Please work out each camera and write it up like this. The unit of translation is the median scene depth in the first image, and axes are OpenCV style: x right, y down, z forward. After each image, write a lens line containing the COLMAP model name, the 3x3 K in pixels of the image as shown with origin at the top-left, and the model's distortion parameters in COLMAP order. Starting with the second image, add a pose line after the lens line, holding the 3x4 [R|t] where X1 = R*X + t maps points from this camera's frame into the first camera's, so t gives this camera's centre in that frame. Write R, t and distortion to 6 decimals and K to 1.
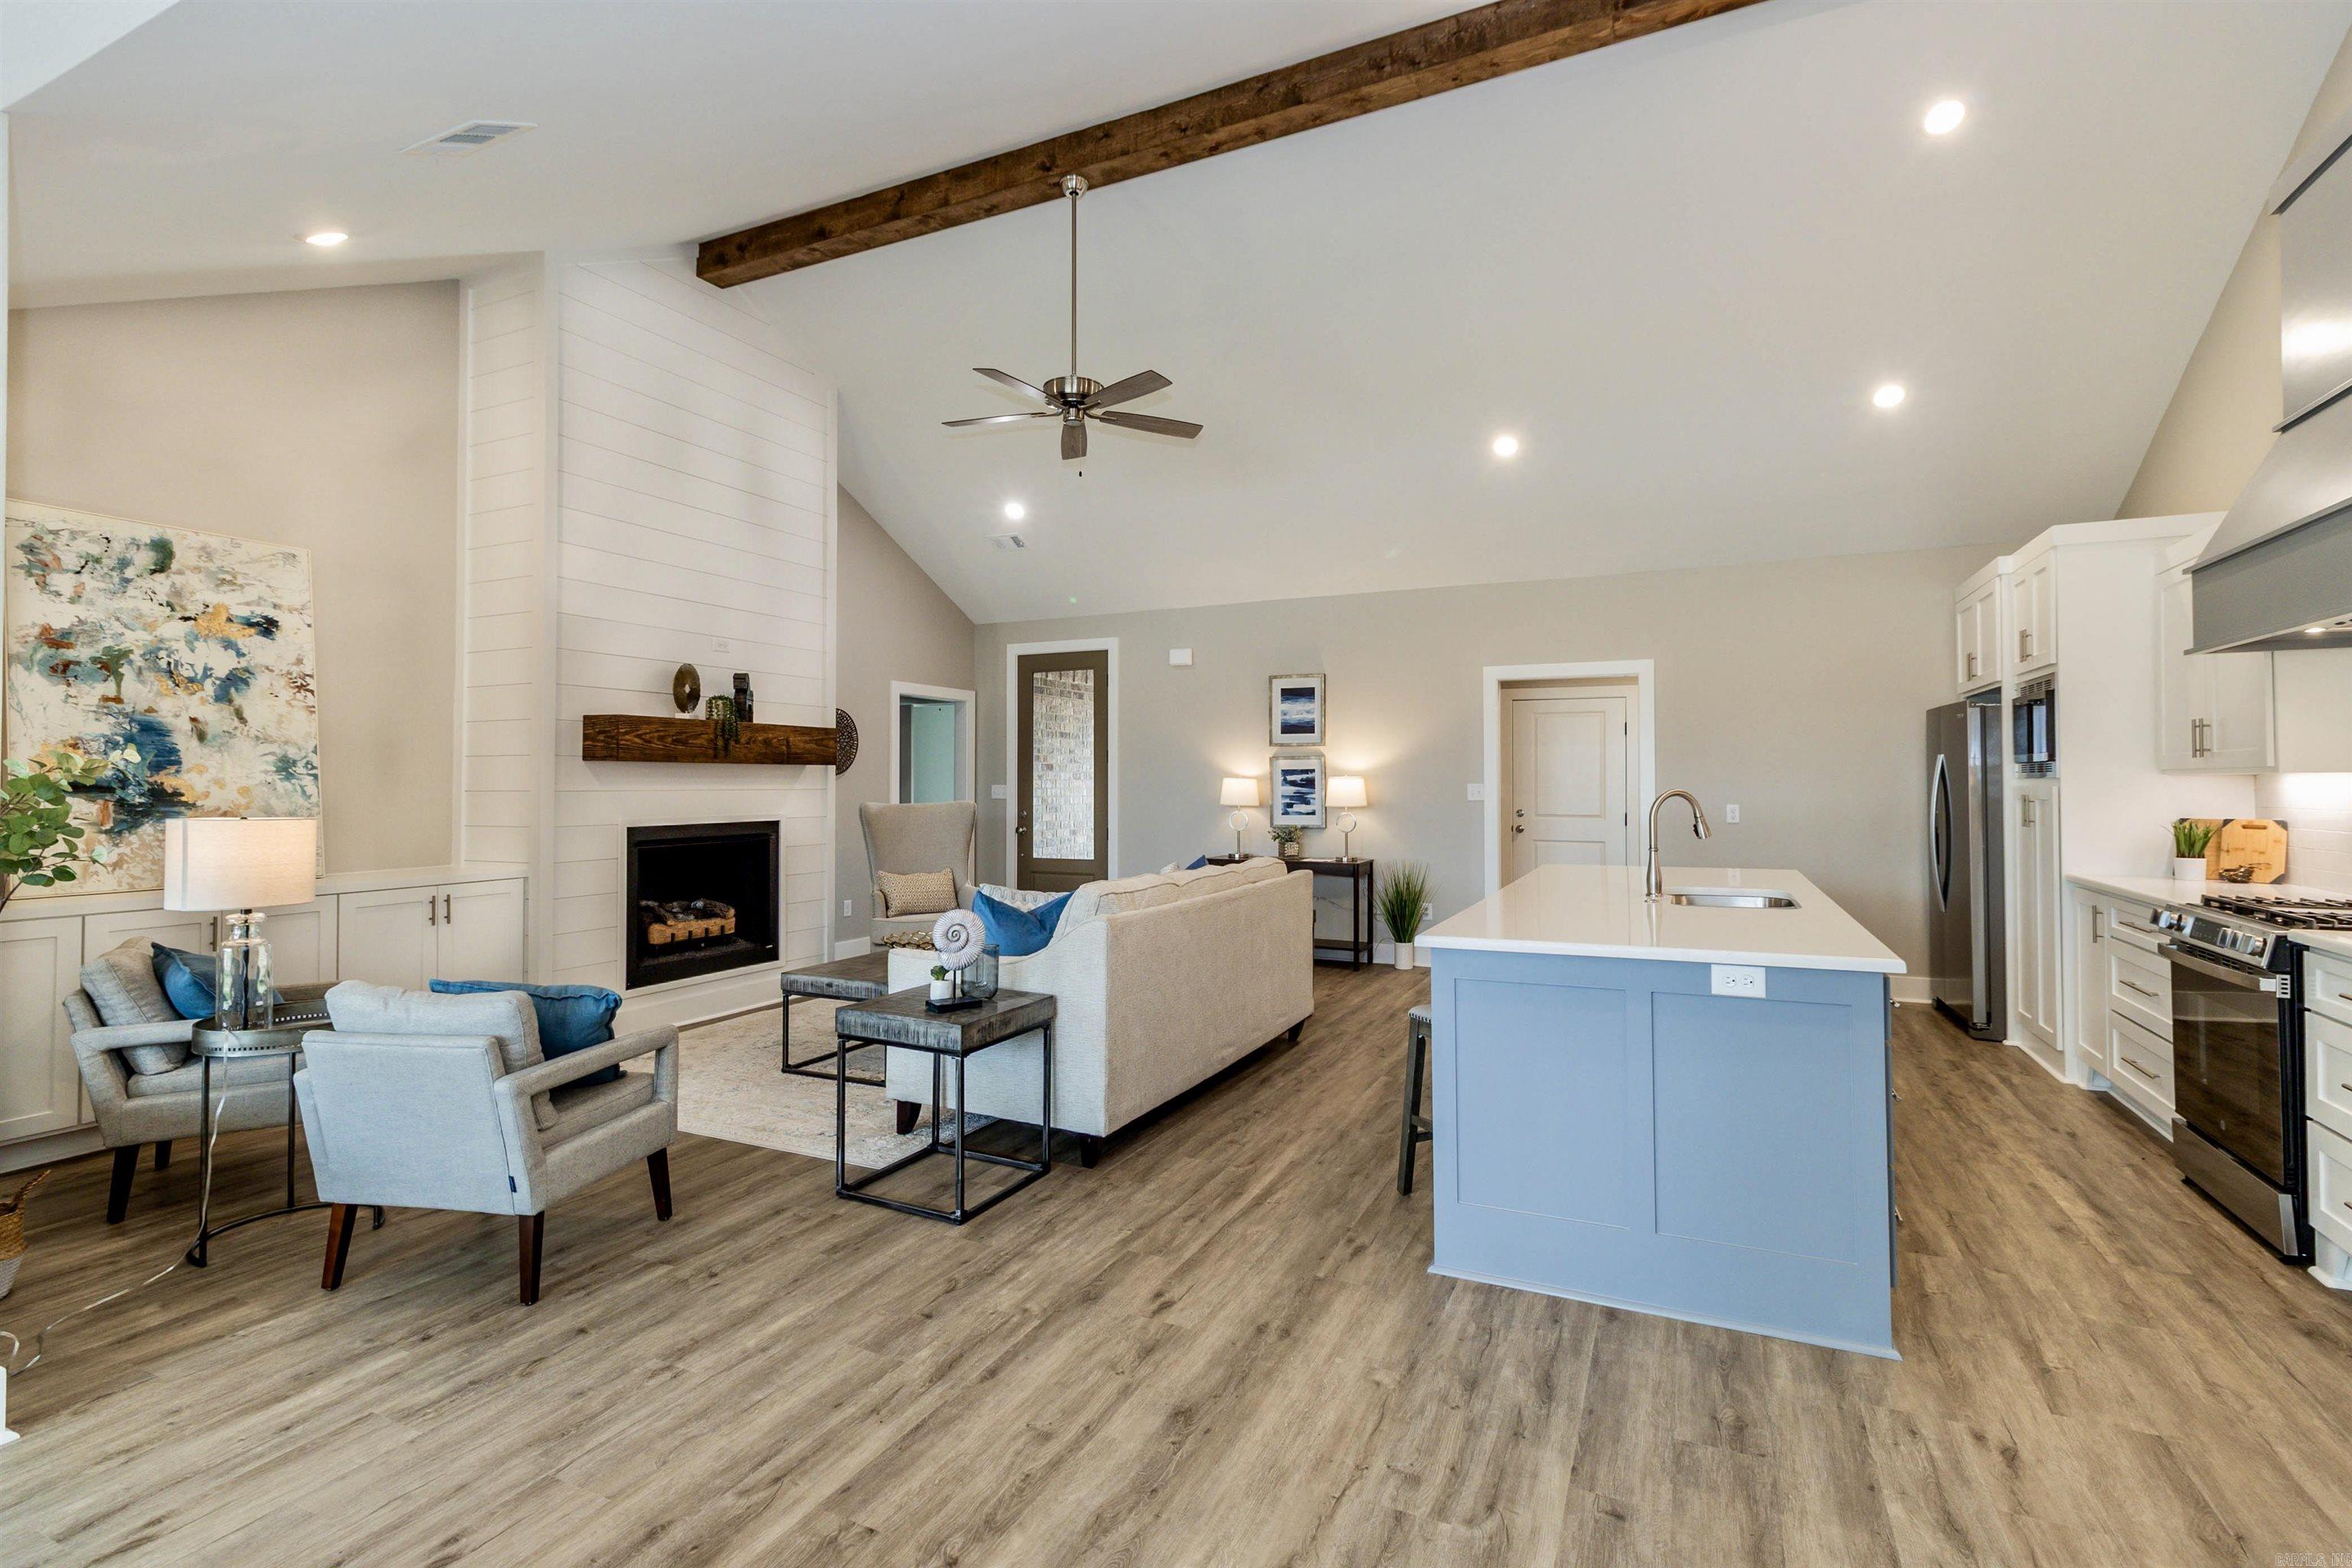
lens RADIAL K [[1076.4, 0, 1180.9], [0, 1076.4, 768.8], [0, 0, 1]] dist [0.001451, 0.000171]
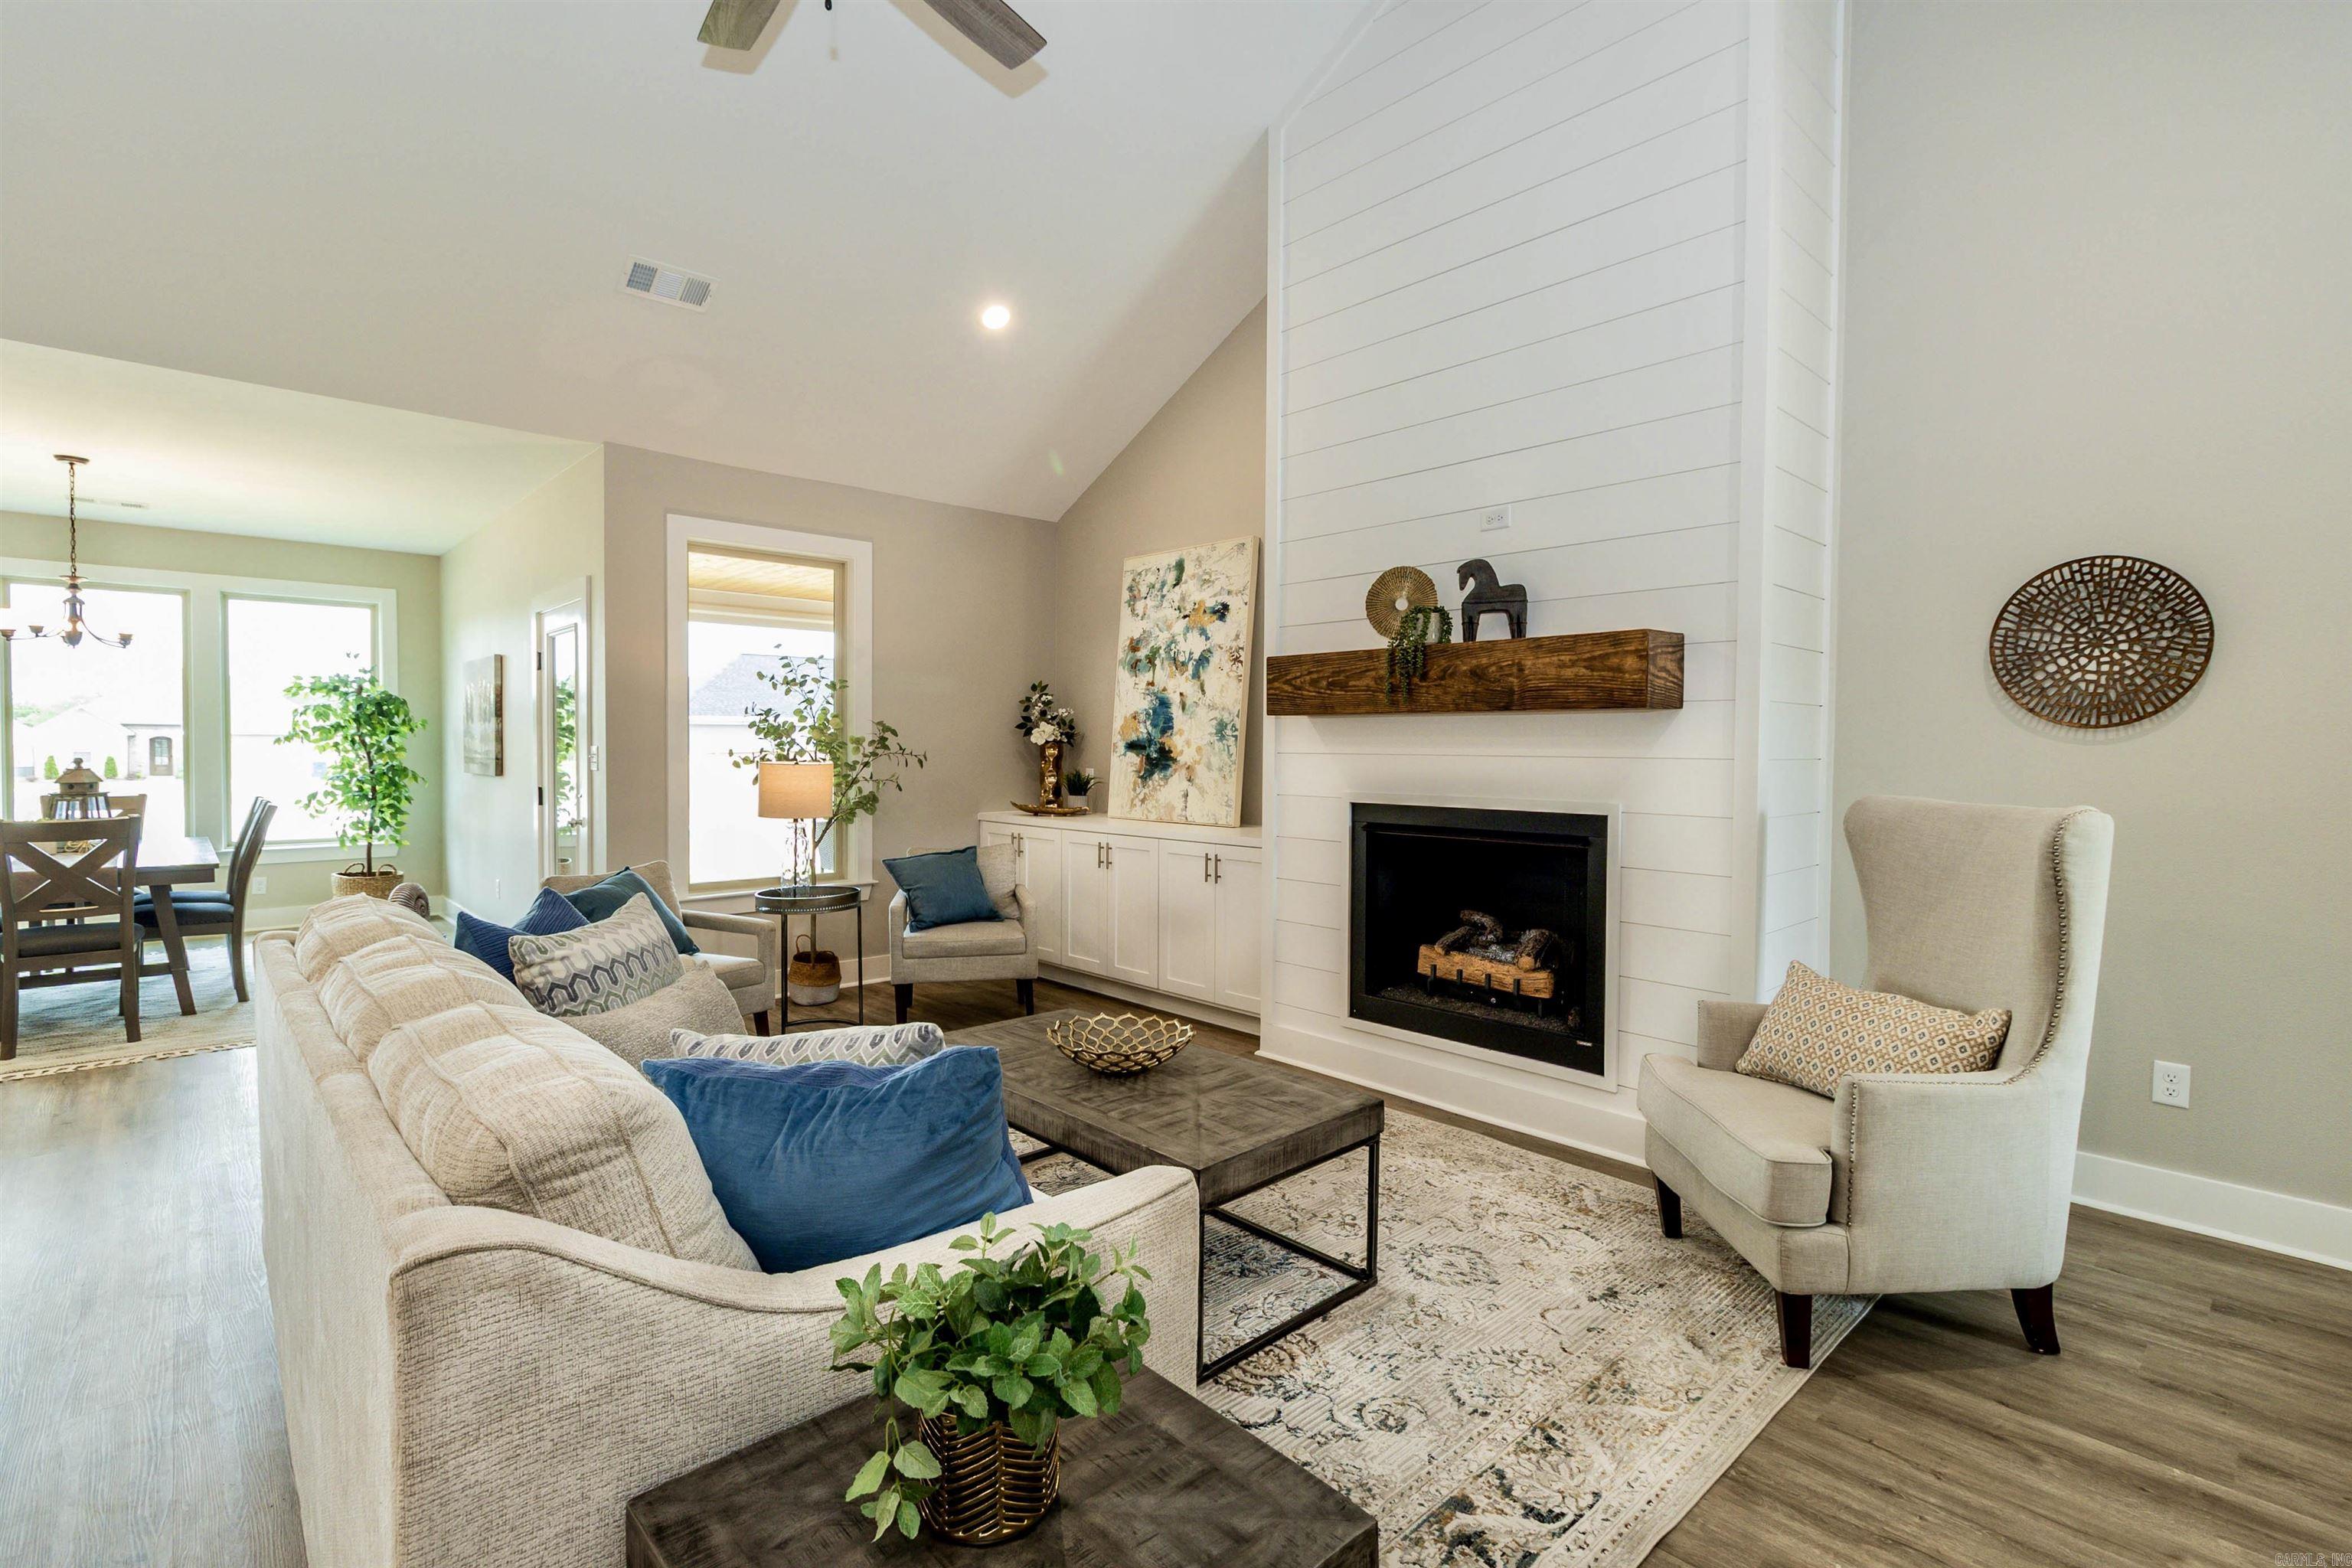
lens RADIAL K [[1076.4, 0, 1180.9], [0, 1076.4, 768.8], [0, 0, 1]] dist [0.001451, 0.000171]
pose [[-0.370392, 0.019506, -0.928671, 0.291371], [0.006860, 0.999810, 0.018264, 0.020628], [0.928850, 0.000394, -0.370456, 1.490382]]
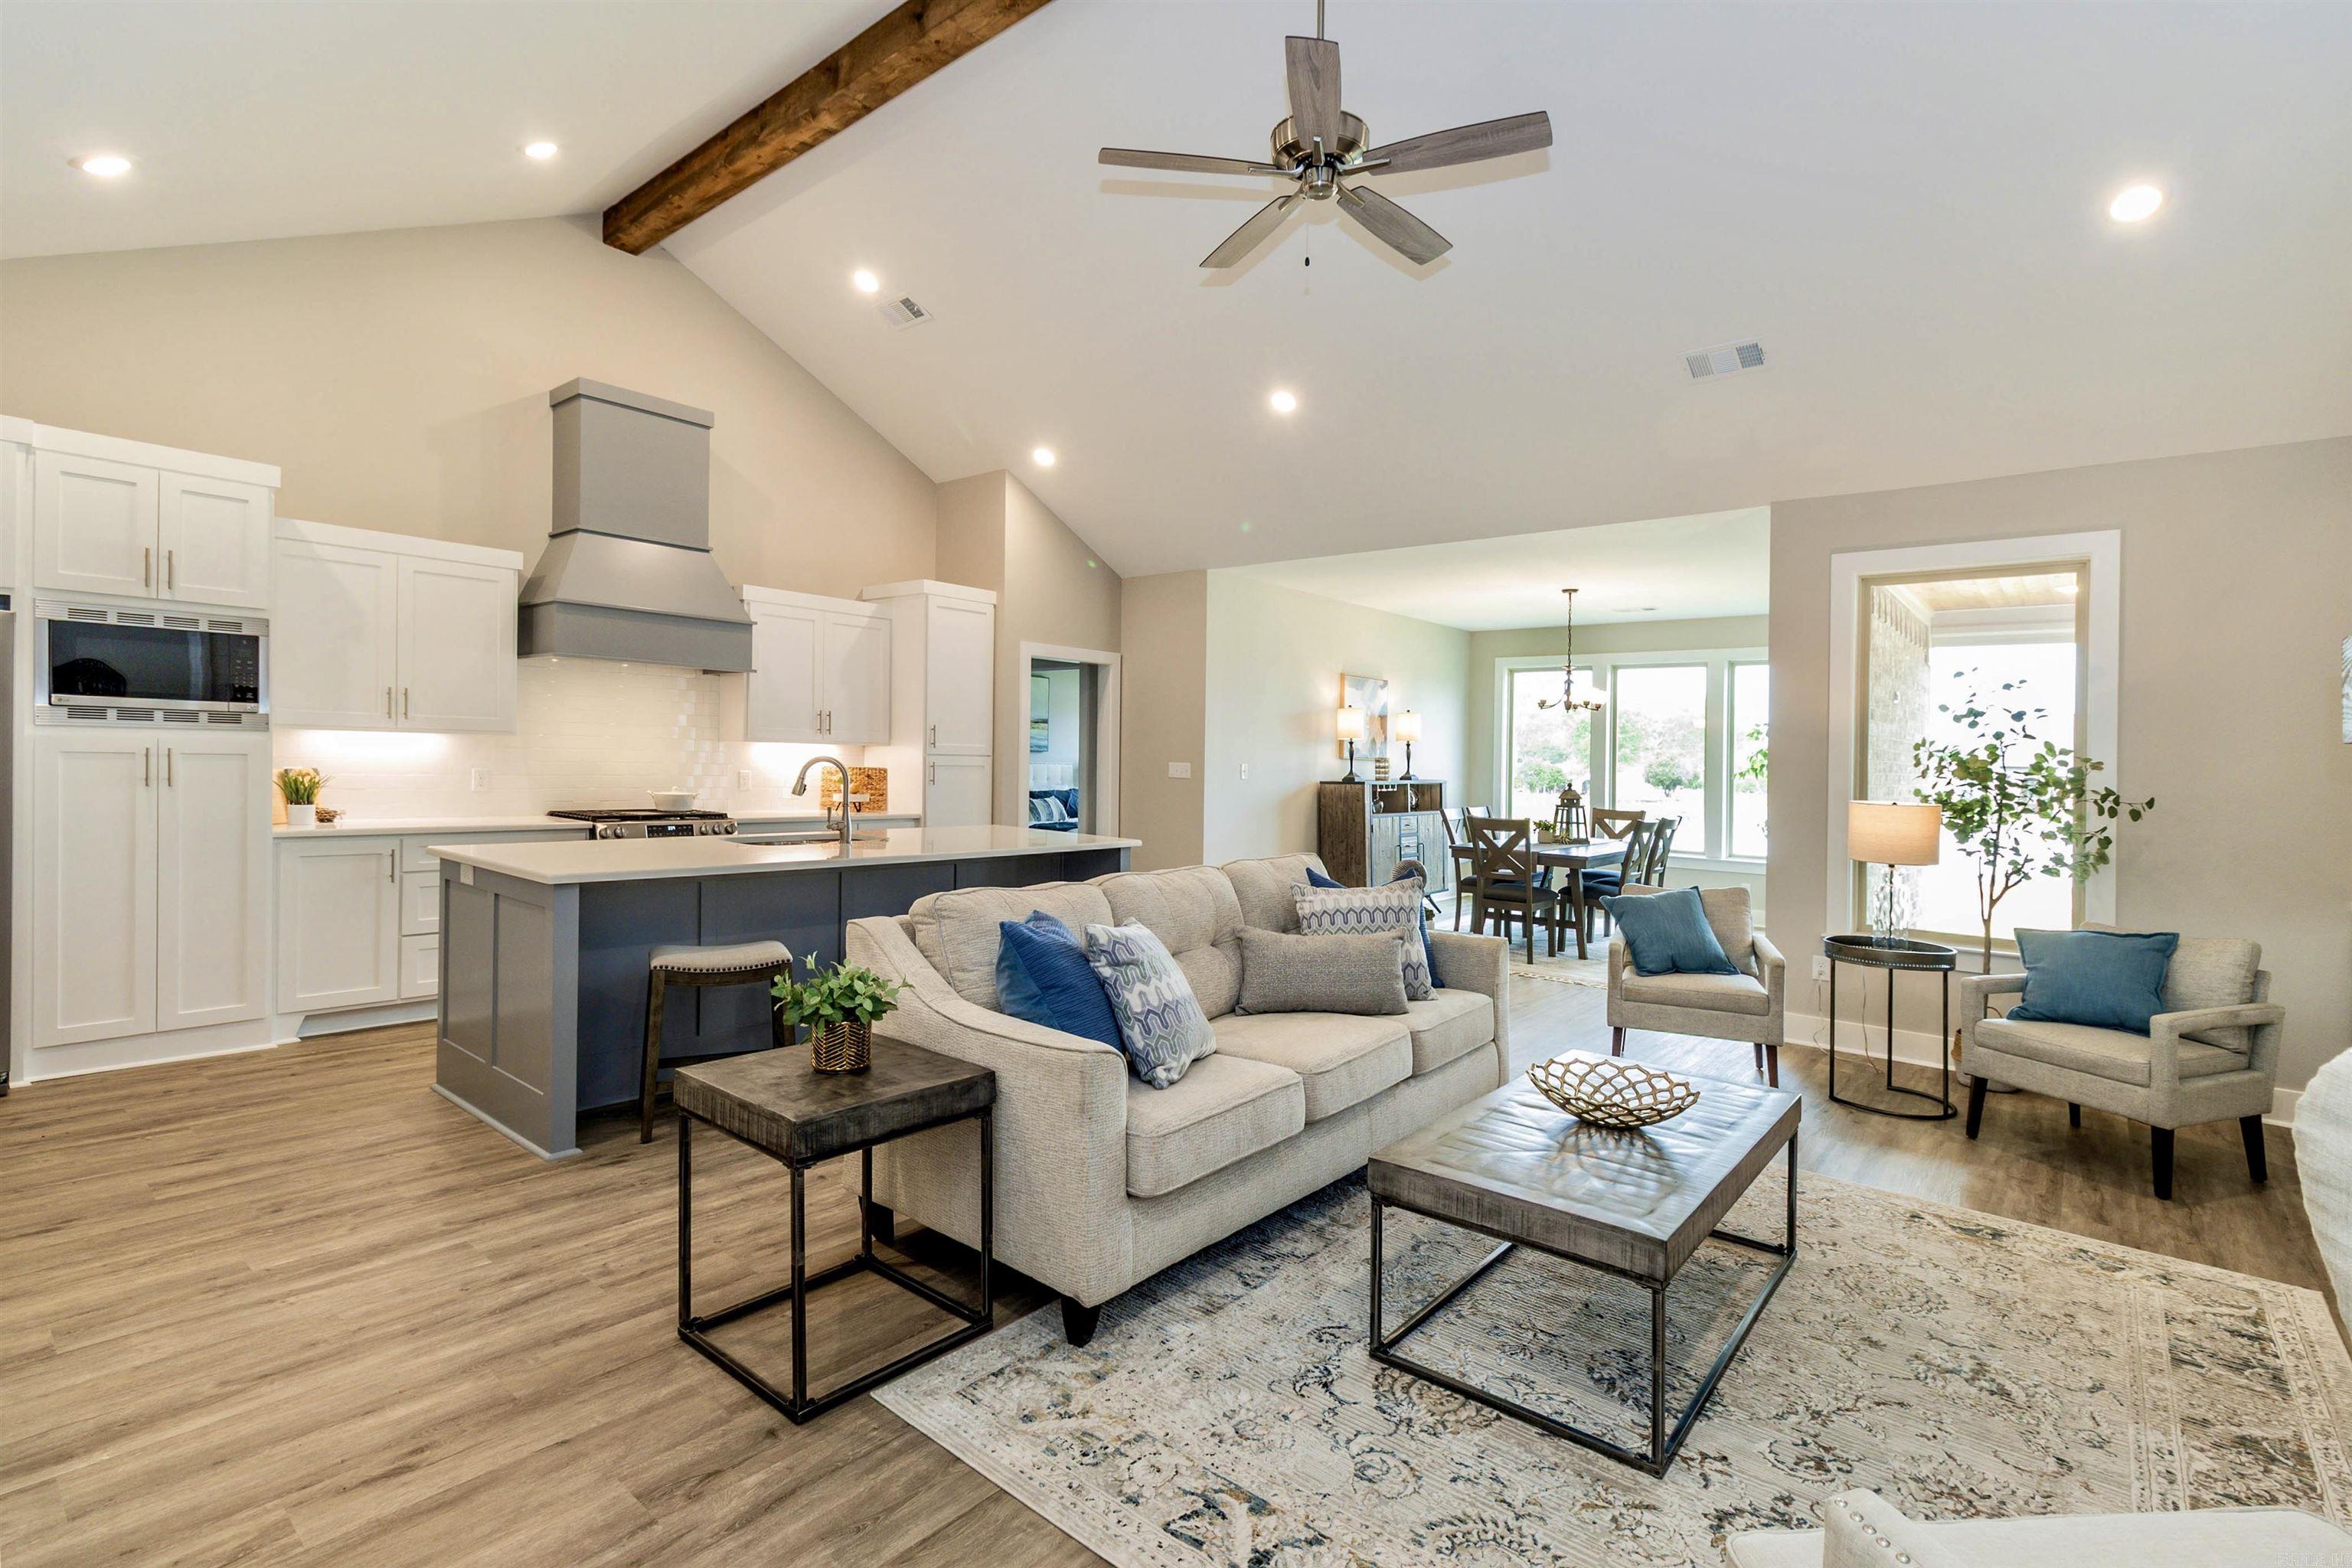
lens RADIAL K [[1060.8, 0, 1220.1], [0, 1060.8, 814.0], [0, 0, 1]] dist [0.002038, 0.000531]
pose [[-0.975237, -0.036479, 0.218132, -0.223797], [-0.028324, 0.998782, 0.040400, 0.019822], [-0.219340, 0.033221, -0.975083, 1.864122]]
